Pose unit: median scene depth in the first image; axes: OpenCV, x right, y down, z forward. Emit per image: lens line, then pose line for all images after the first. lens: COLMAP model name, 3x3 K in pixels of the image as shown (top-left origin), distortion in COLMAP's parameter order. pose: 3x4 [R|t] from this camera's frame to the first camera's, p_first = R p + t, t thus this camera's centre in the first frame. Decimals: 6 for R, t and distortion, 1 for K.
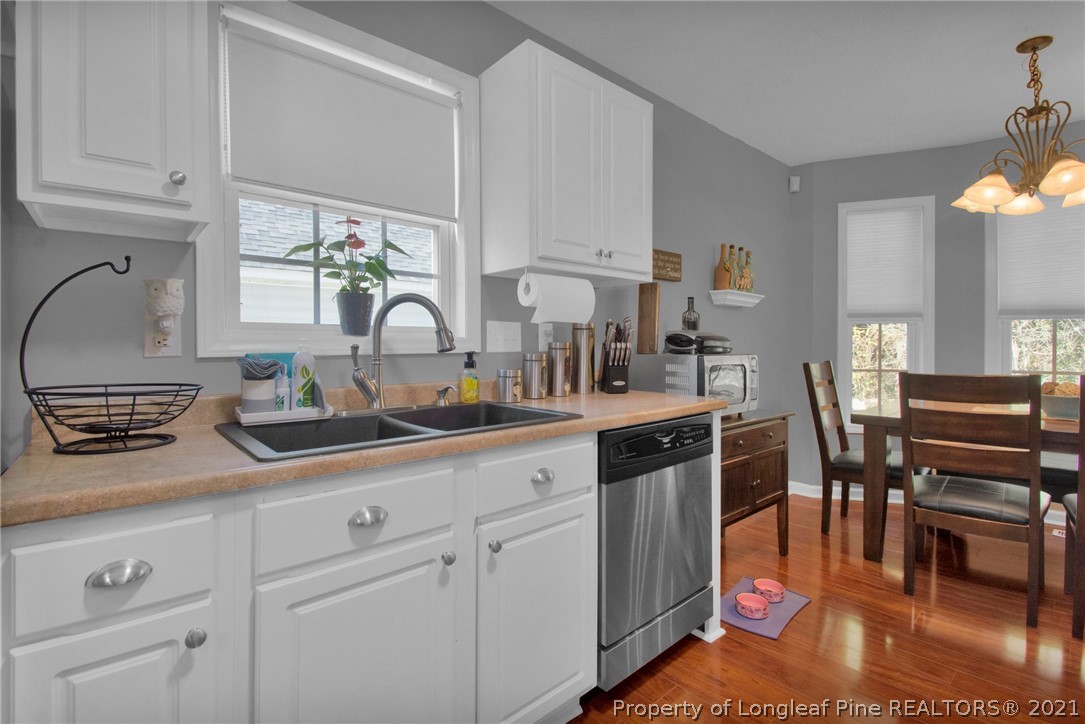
lens RADIAL K [[486.9, 0, 549.3], [0, 486.9, 352.1], [0, 0, 1]] dist [0.001997, -0.000176]
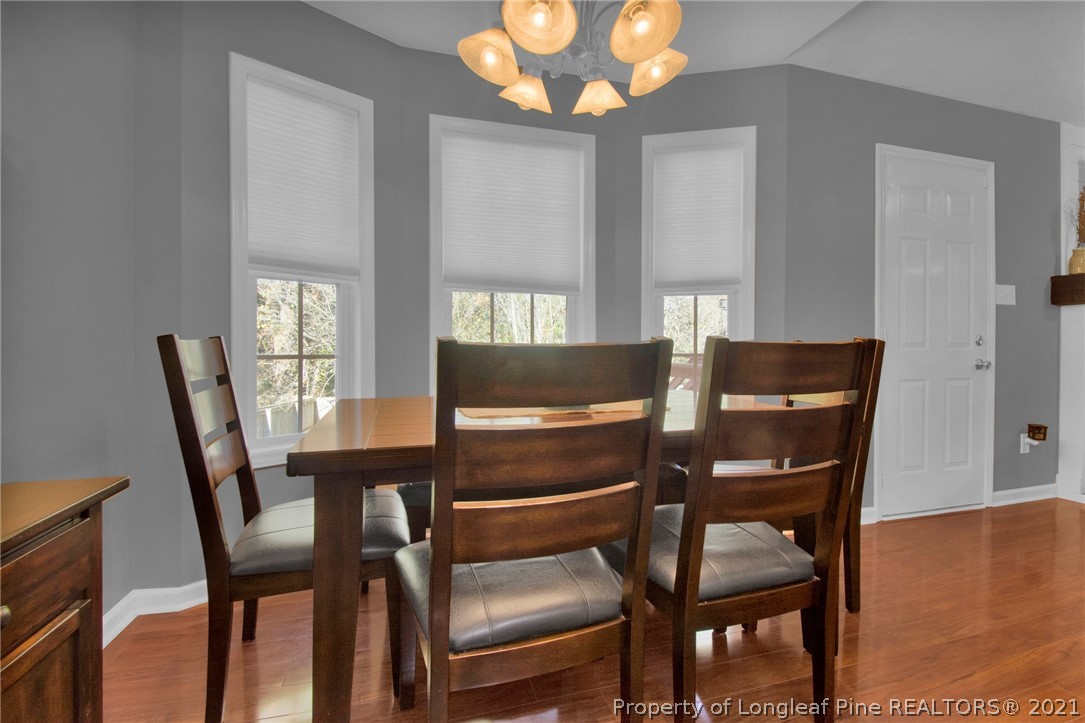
lens RADIAL K [[486.9, 0, 549.3], [0, 486.9, 351.6], [0, 0, 1]] dist [0.001997, -0.000176]
pose [[0.404340, -0.004192, 0.914599, 0.274037], [-0.003122, 0.999977, 0.005963, 0.030413], [-0.914603, -0.005266, 0.404318, 0.523649]]
